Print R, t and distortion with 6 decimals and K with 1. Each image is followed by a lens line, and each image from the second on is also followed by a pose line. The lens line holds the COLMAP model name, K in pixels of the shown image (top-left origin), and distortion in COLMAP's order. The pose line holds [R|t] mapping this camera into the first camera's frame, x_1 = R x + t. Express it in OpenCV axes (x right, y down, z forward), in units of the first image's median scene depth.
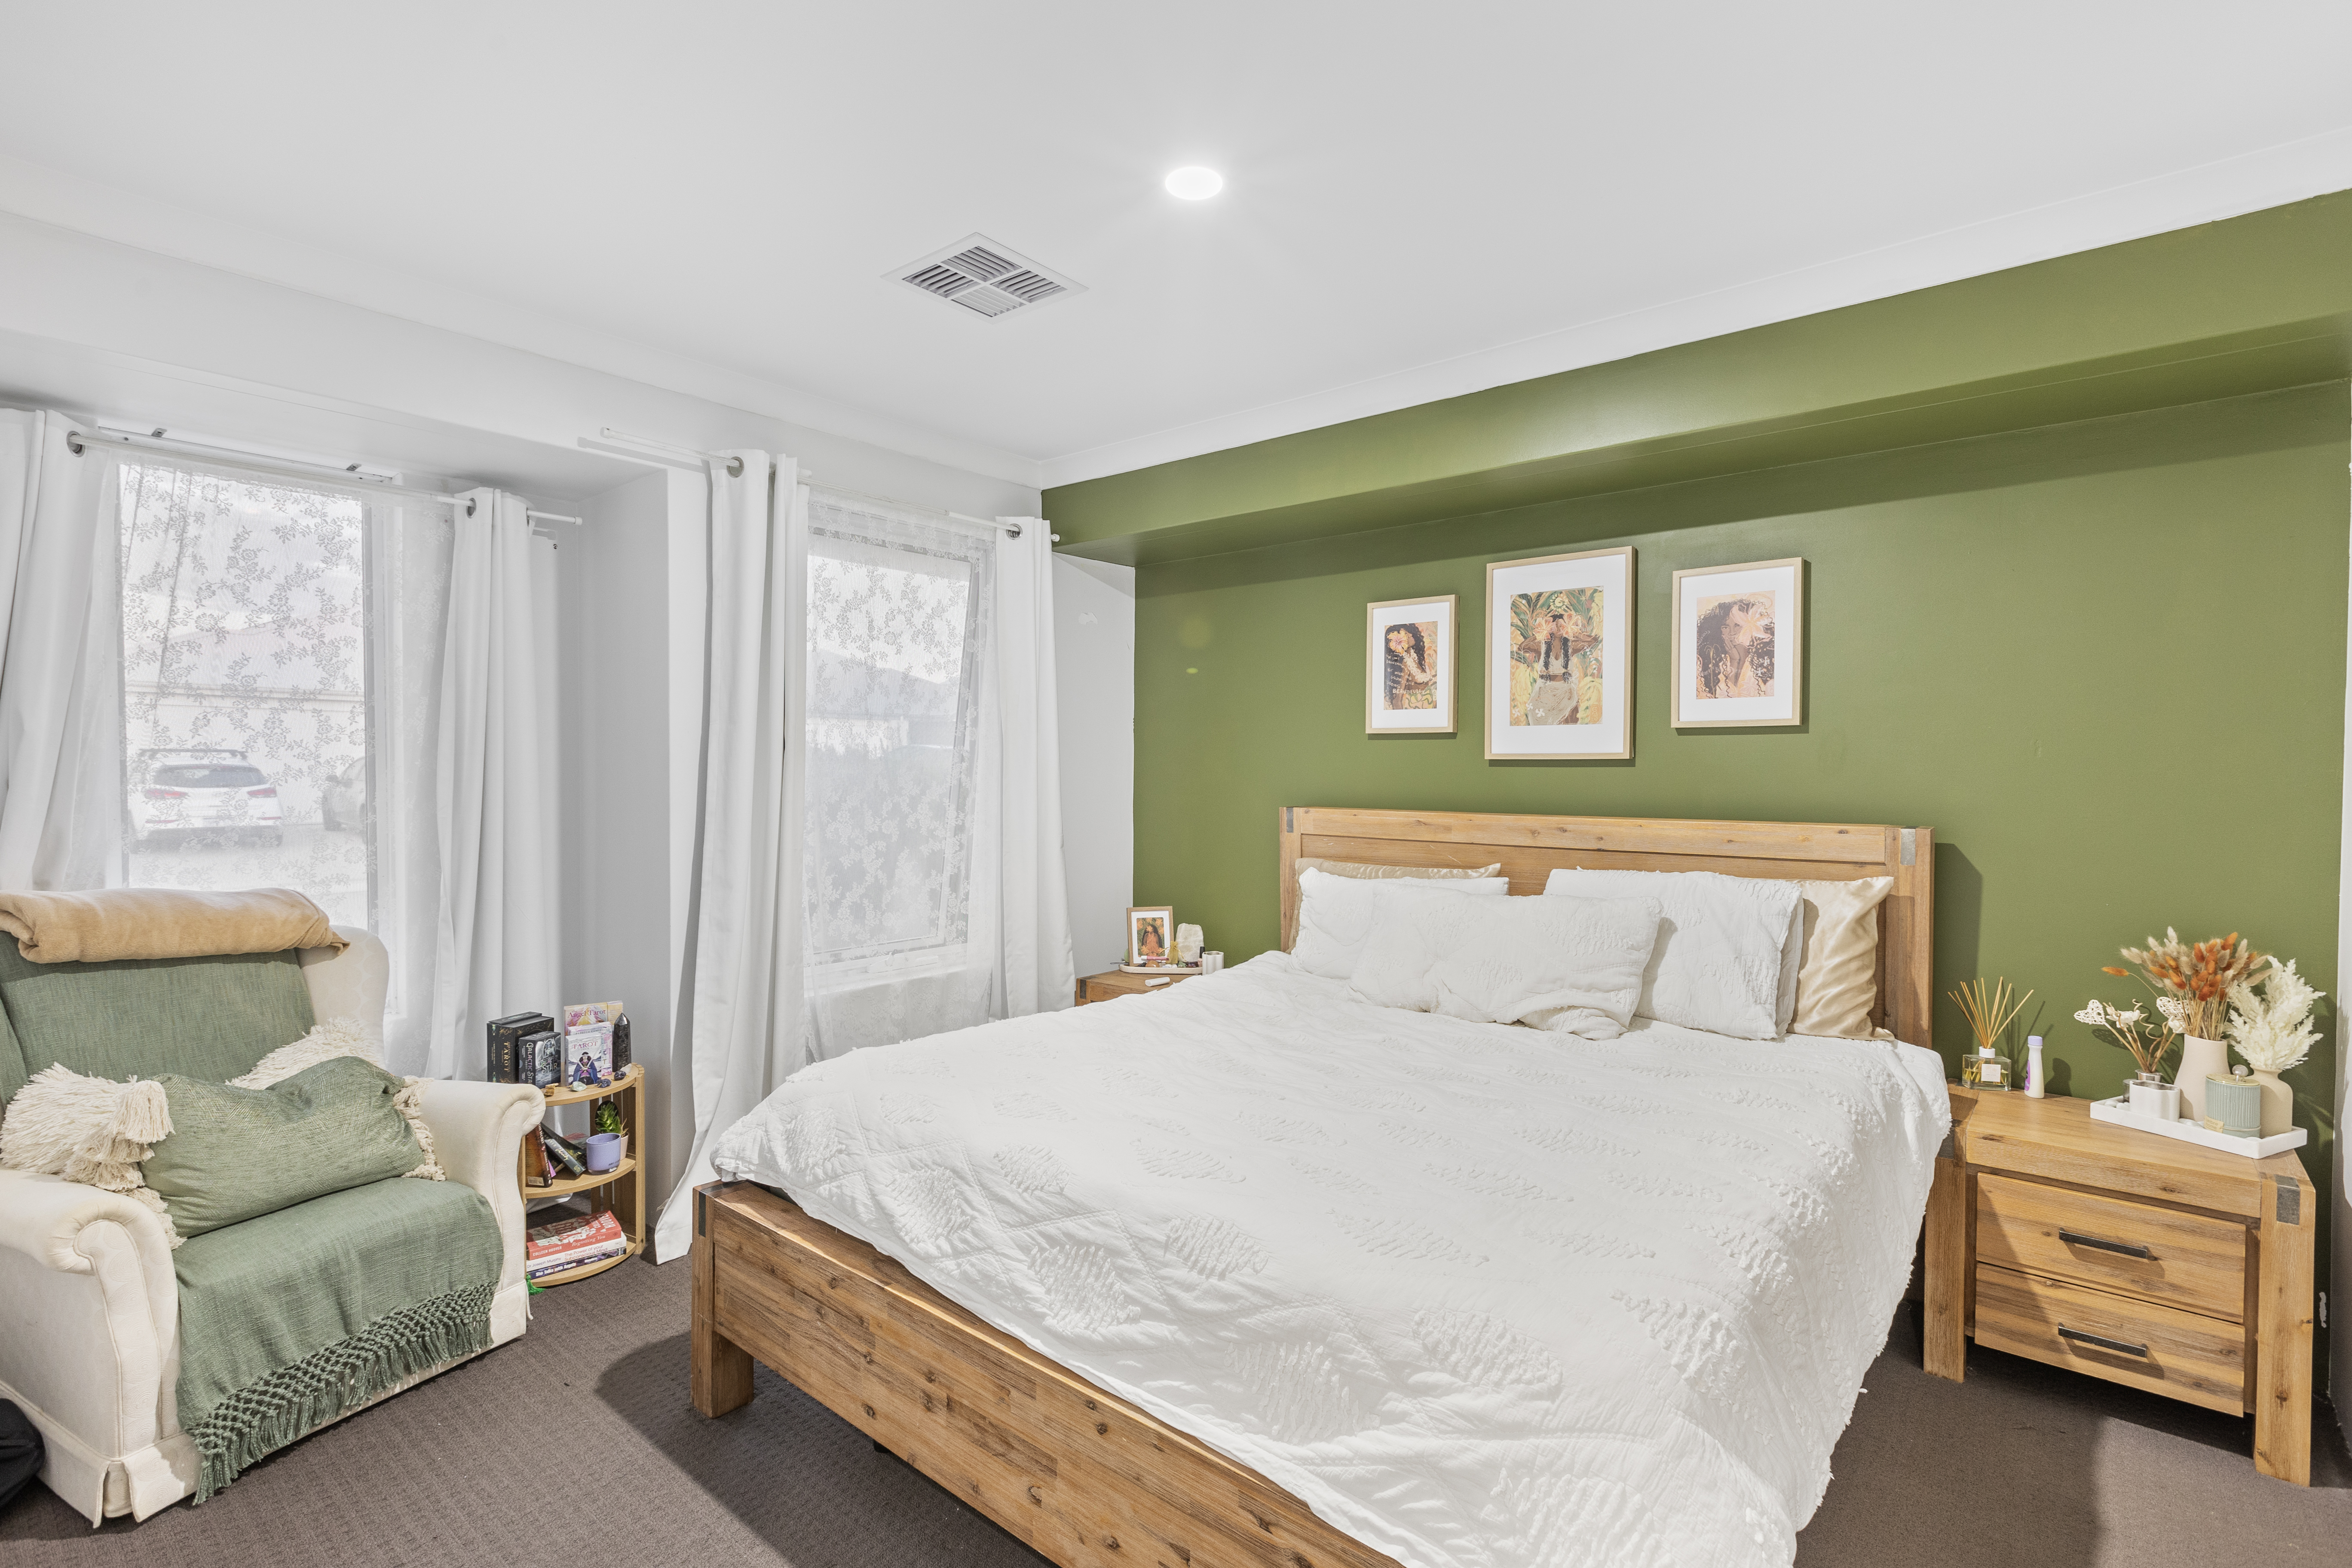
lens RADIAL K [[1106.7, 0, 1180.5], [0, 1106.7, 758.8], [0, 0, 1]] dist [0.000576, 0.000573]
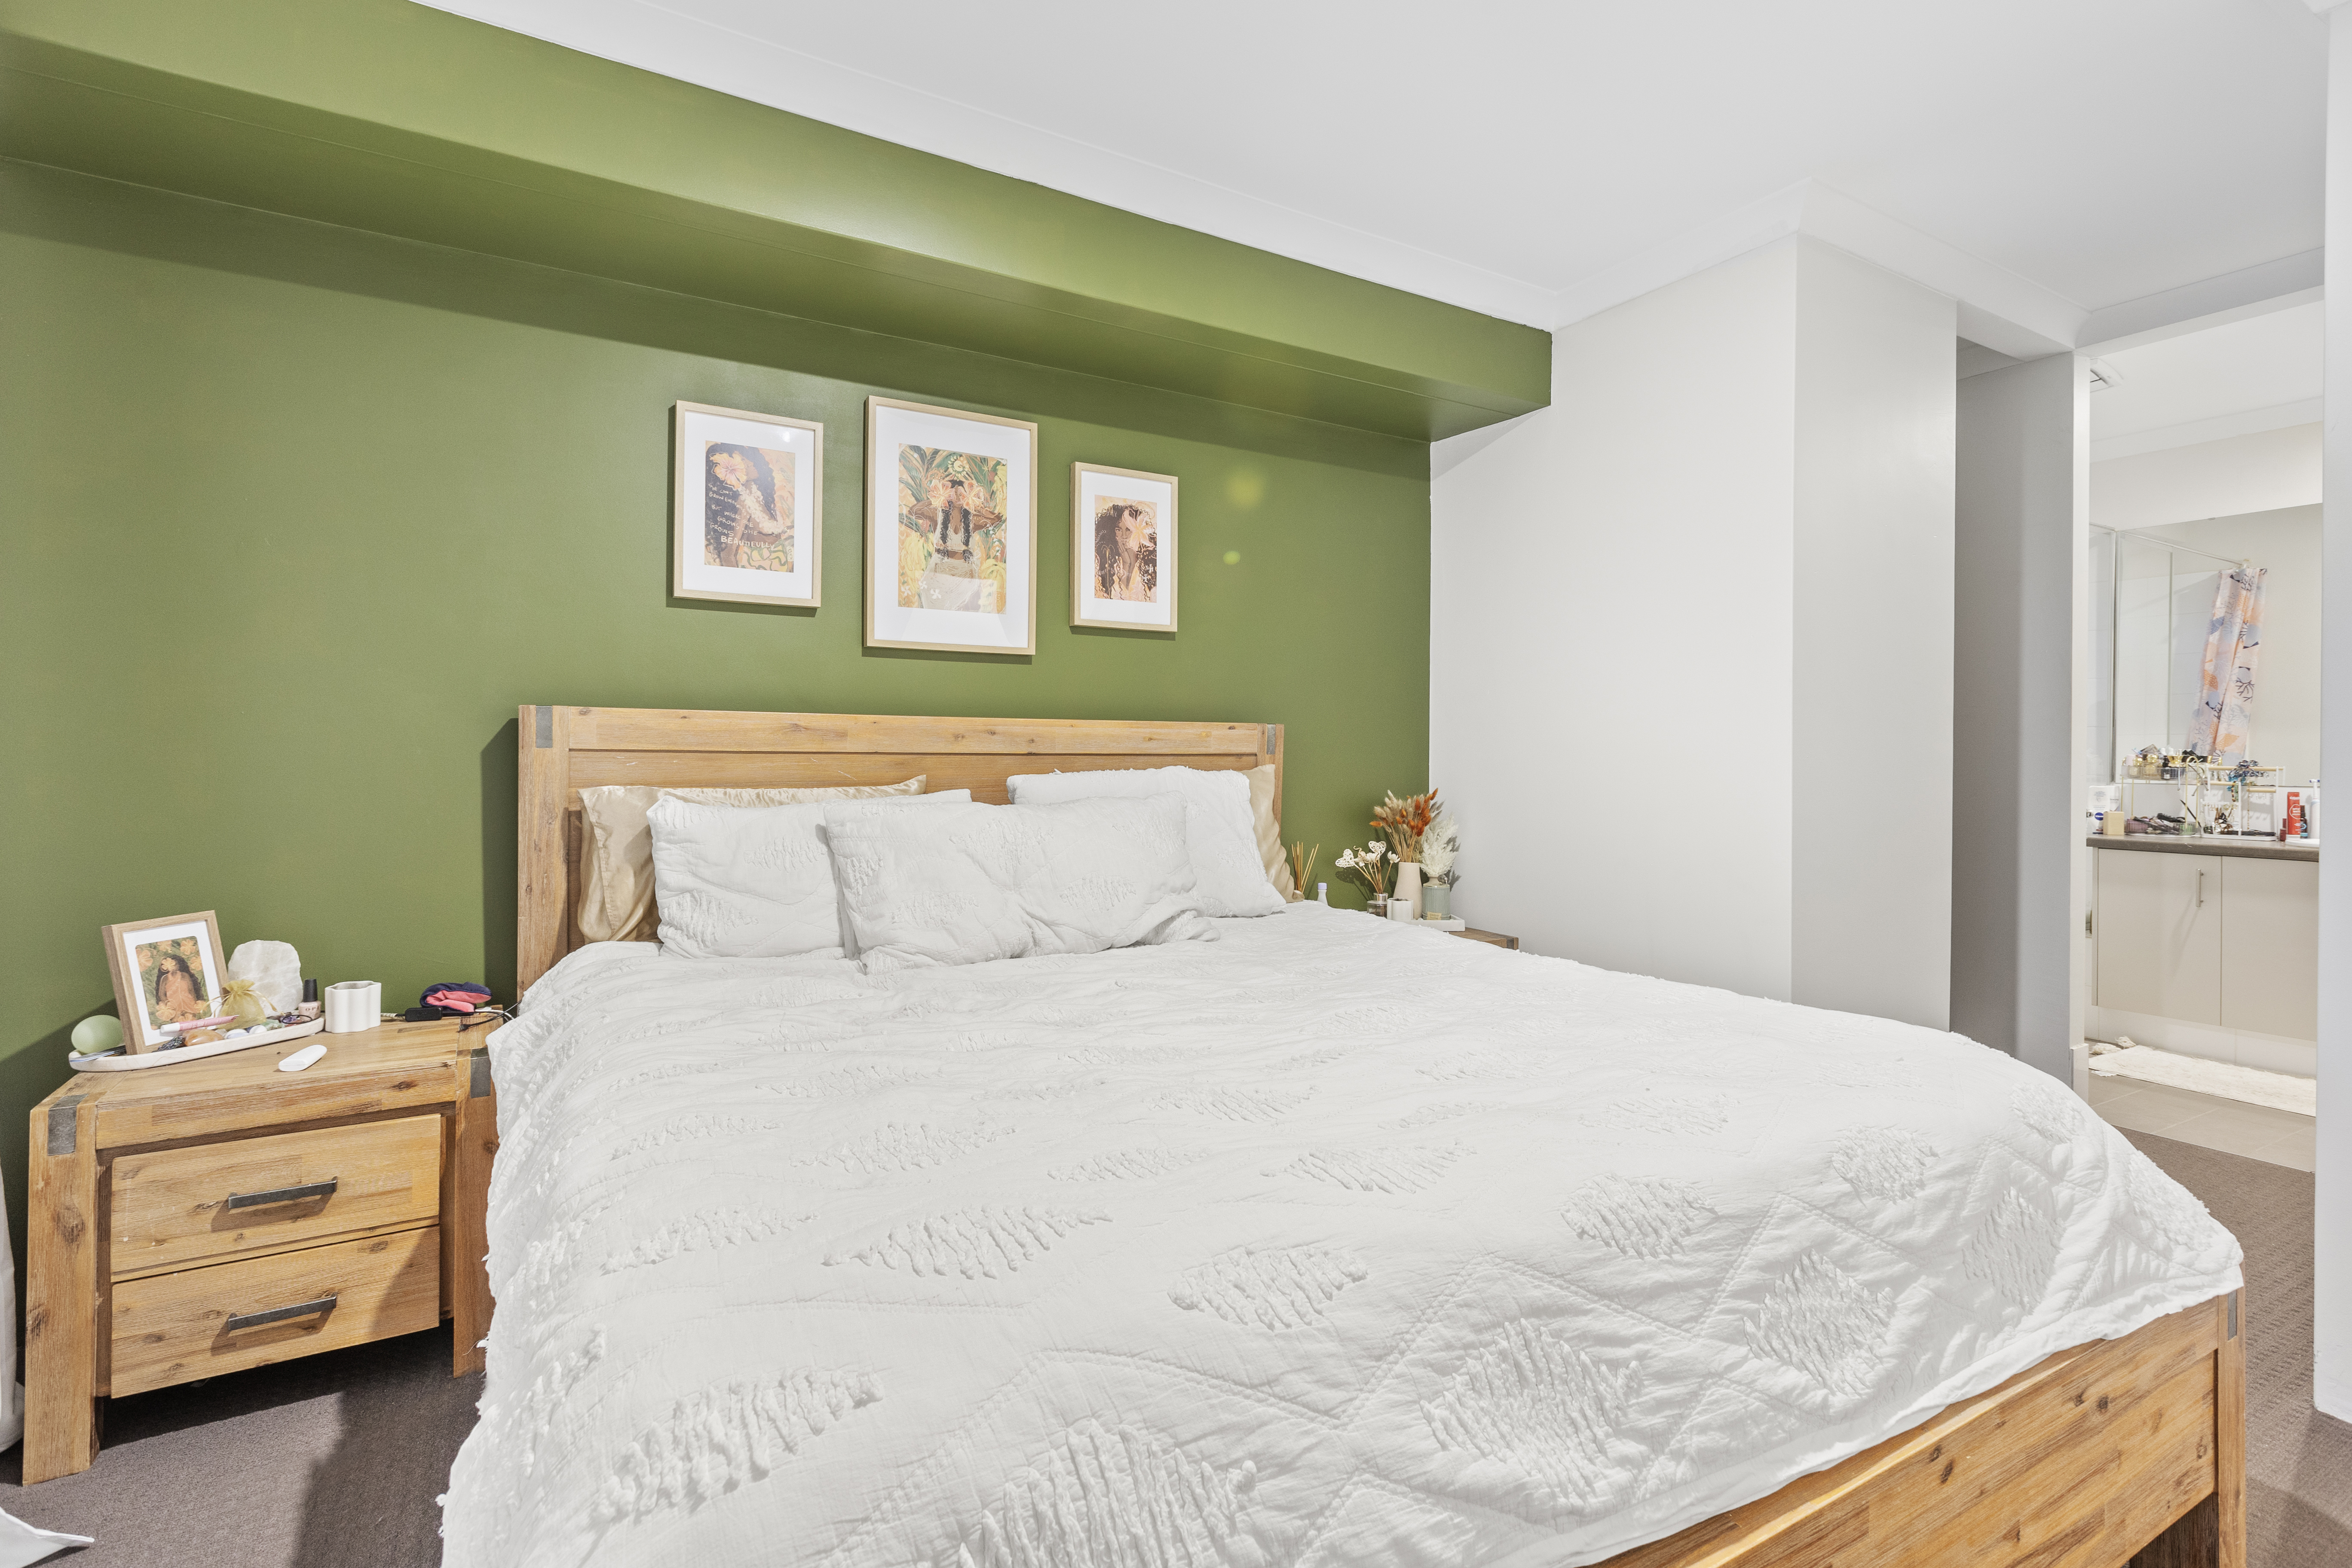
lens RADIAL K [[1106.7, 0, 1180.5], [0, 1106.7, 758.8], [0, 0, 1]] dist [0.000576, 0.000573]
pose [[0.338114, -0.004715, 0.941093, -0.418465], [-0.011582, 0.999891, 0.009170, 0.076294], [-0.941034, -0.014000, 0.338022, 0.582138]]
